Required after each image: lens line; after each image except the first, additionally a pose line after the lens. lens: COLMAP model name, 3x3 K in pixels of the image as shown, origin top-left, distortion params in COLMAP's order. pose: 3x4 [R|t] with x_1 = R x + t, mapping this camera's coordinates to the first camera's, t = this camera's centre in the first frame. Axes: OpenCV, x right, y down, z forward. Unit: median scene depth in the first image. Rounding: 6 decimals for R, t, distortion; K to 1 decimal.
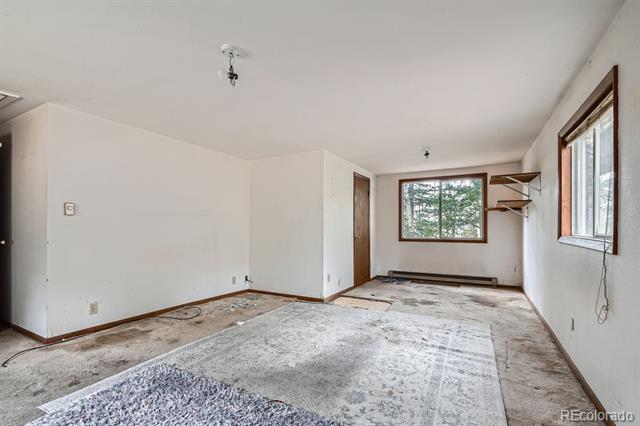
lens RADIAL K [[292.6, 0, 318.7], [0, 292.6, 218.0], [0, 0, 1]] dist [0.000791, -0.000593]
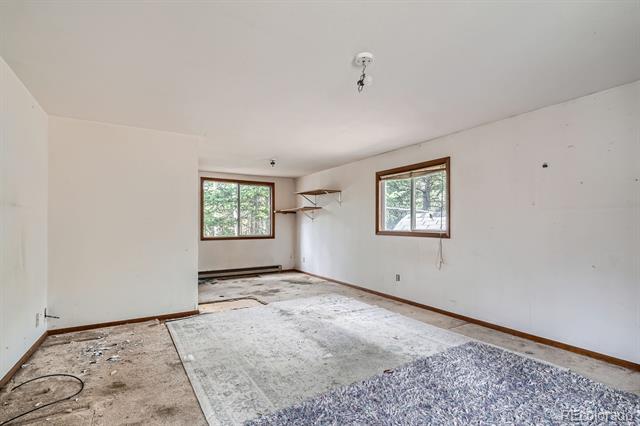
lens RADIAL K [[292.6, 0, 318.1], [0, 292.6, 217.3], [0, 0, 1]] dist [0.000791, -0.000593]
pose [[0.516709, 0.021193, 0.855899, -0.612275], [-0.023848, 0.999662, -0.010356, 0.004542], [-0.855829, -0.015060, 0.517040, 0.287291]]
